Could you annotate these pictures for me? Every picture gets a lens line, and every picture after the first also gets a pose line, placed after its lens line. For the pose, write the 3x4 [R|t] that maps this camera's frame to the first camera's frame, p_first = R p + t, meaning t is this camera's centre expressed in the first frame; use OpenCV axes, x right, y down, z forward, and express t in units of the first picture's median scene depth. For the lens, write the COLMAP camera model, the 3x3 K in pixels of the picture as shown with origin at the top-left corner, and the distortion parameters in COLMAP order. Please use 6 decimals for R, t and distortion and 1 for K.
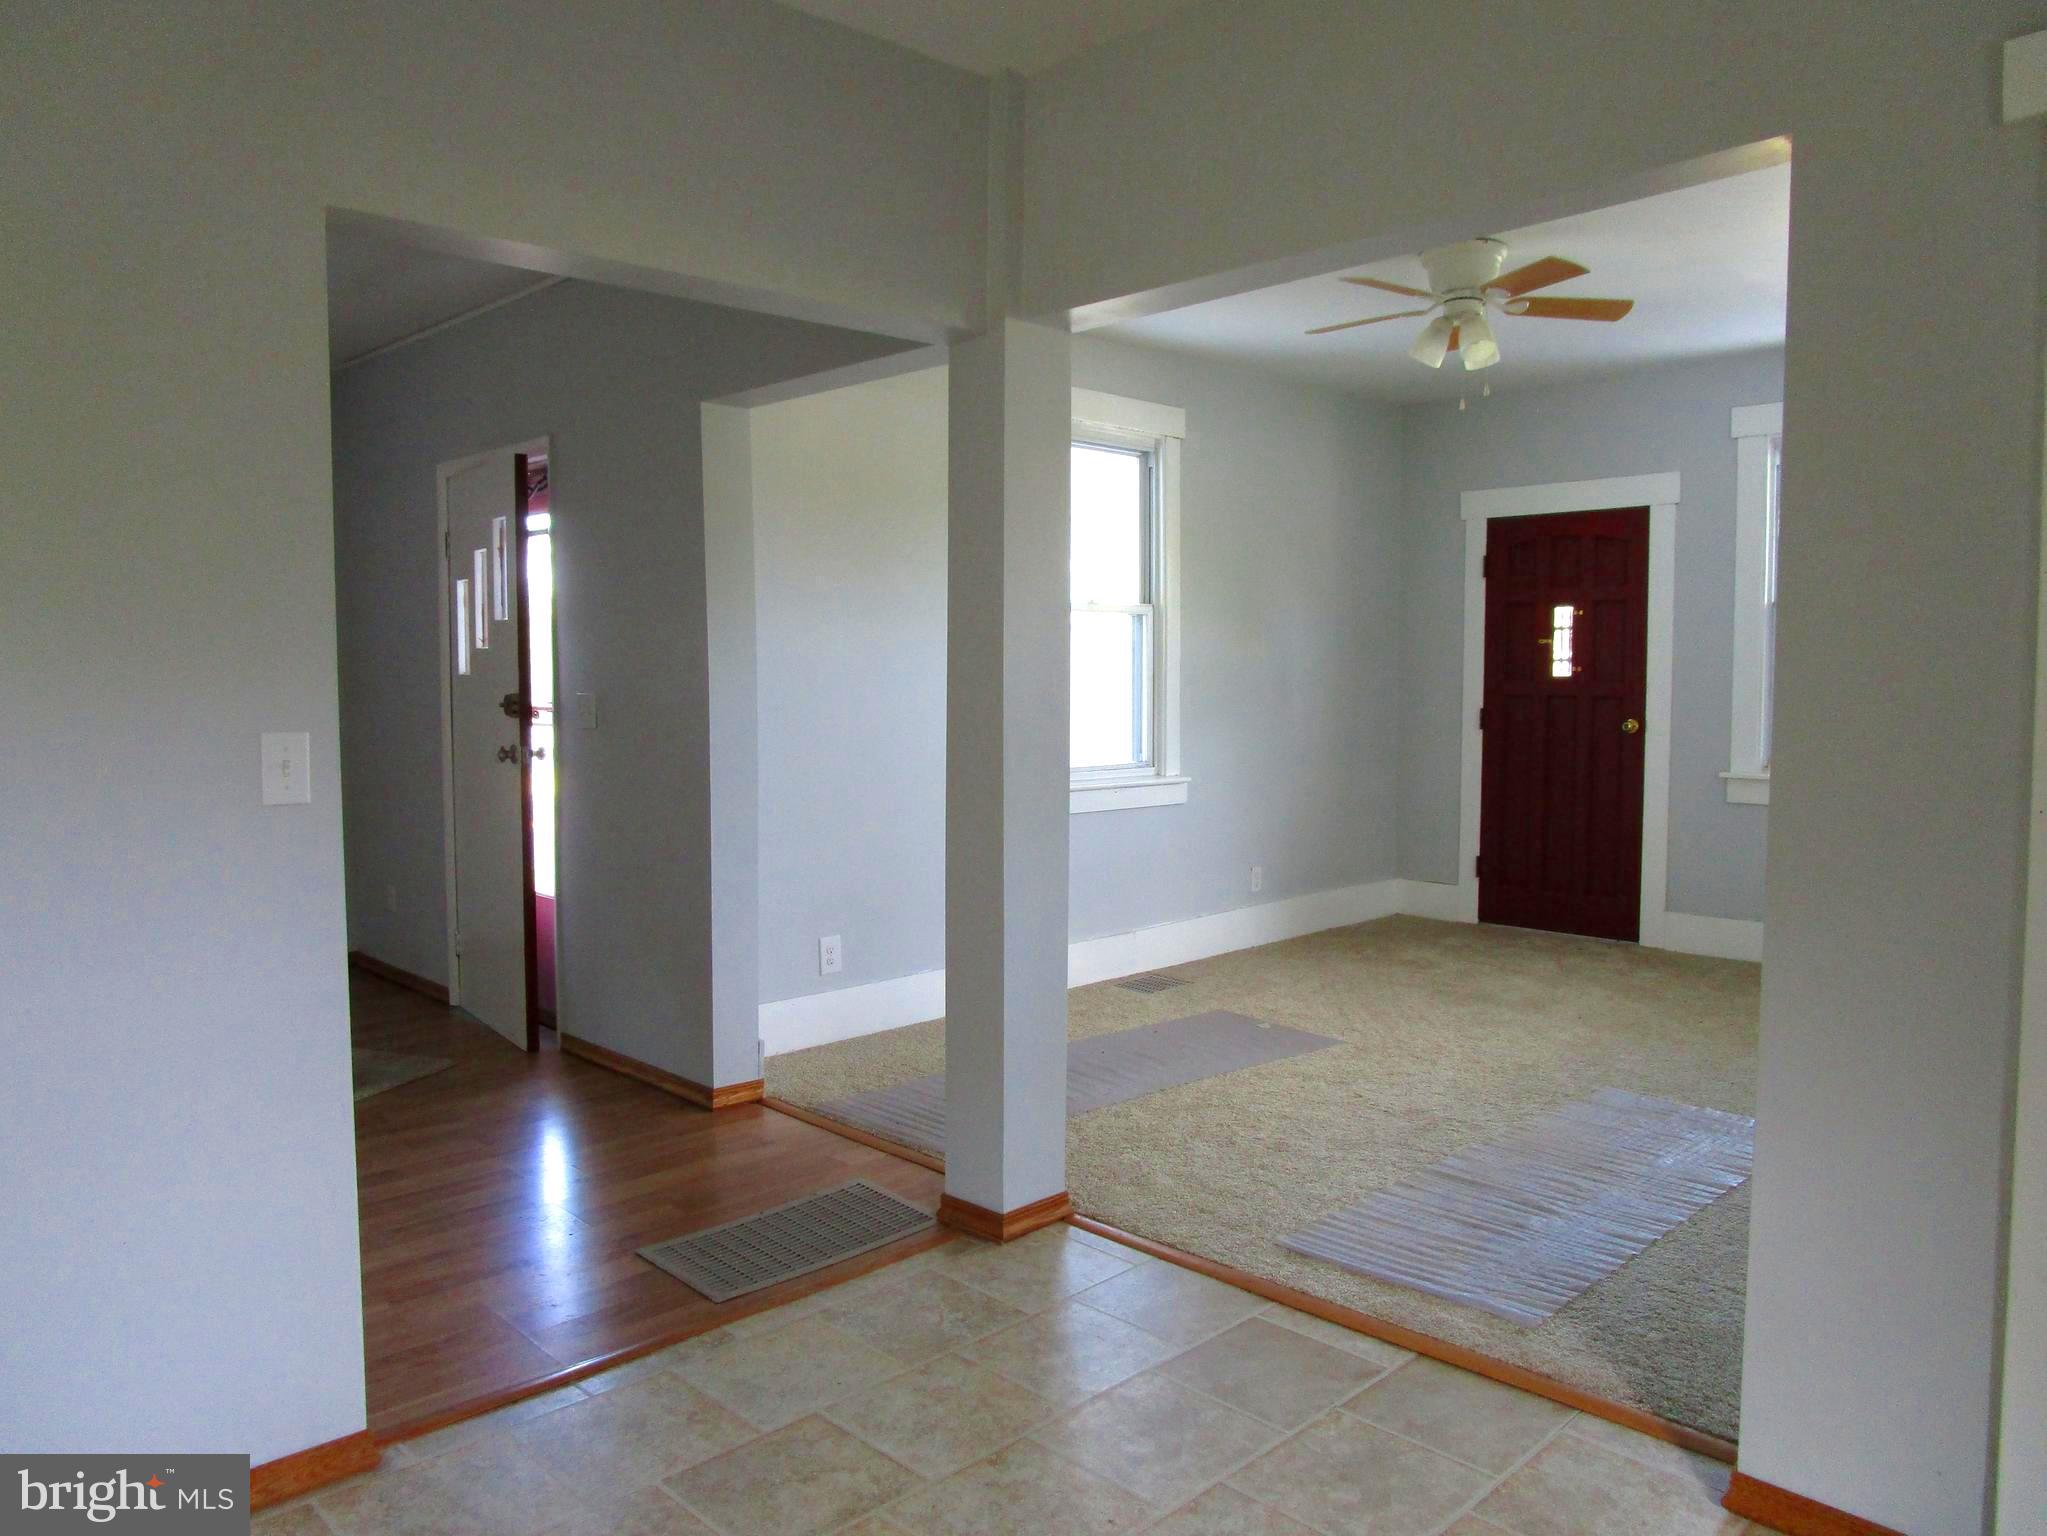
lens RADIAL K [[1451.3, 0, 1016.9], [0, 1451.3, 773.9], [0, 0, 1]] dist [-0.007125, -0.003119]
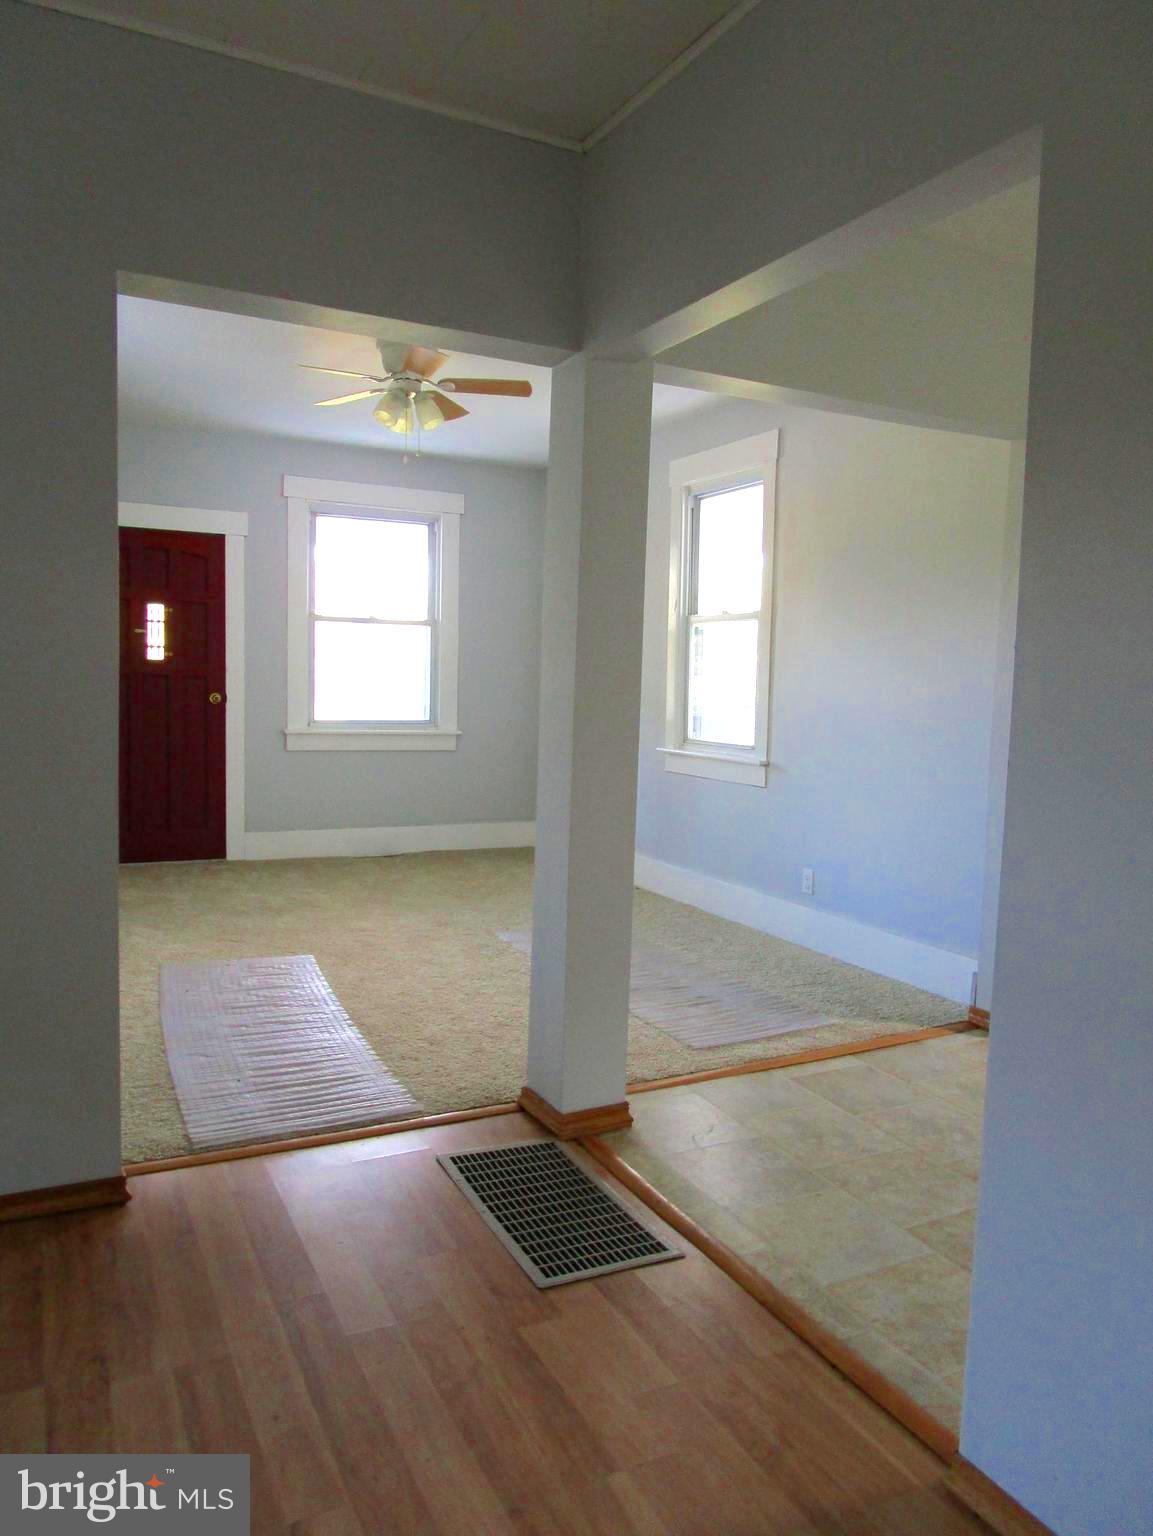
lens RADIAL K [[1086.7, 0, 576.5], [0, 1086.7, 768.0], [0, 0, 1]] dist [-0.033605, 0.009850]
pose [[0.295679, -0.068815, 0.952806, -0.437320], [0.041779, 0.997379, 0.059069, -0.013838], [-0.954373, 0.022342, 0.297779, 0.389397]]
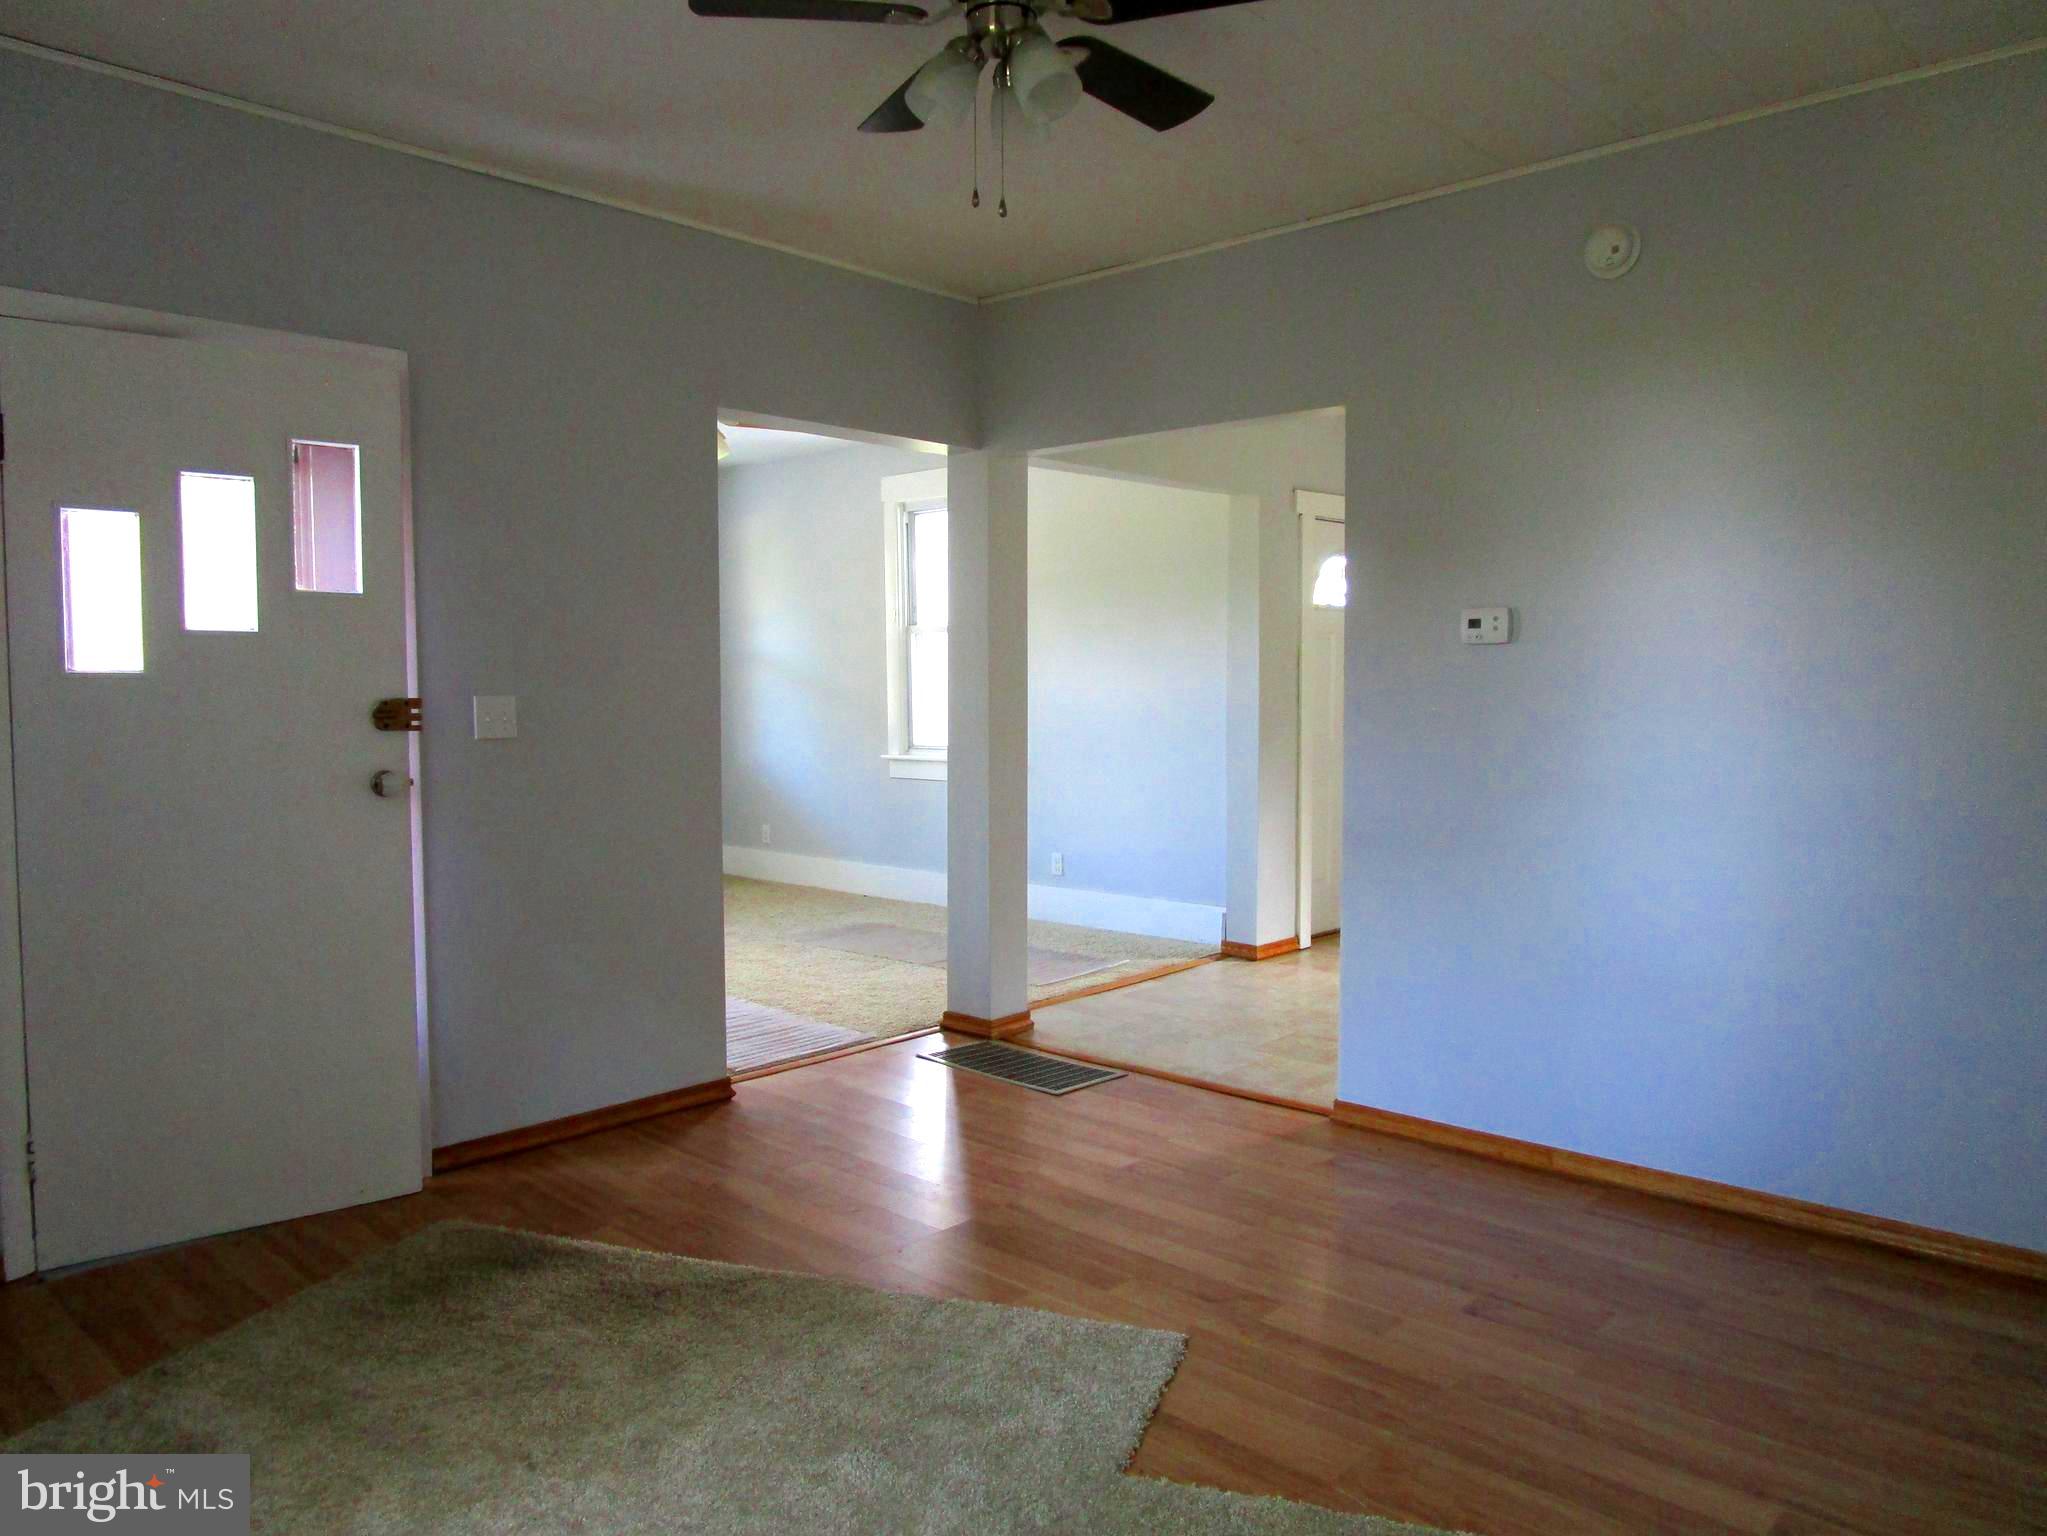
lens RADIAL K [[1451.3, 0, 1016.9], [0, 1451.3, 773.9], [0, 0, 1]] dist [-0.007125, -0.003119]
pose [[-0.055881, -0.061318, 0.996553, -0.827673], [0.071231, 0.995324, 0.065236, -0.032168], [-0.995893, 0.074631, -0.051252, 0.555411]]
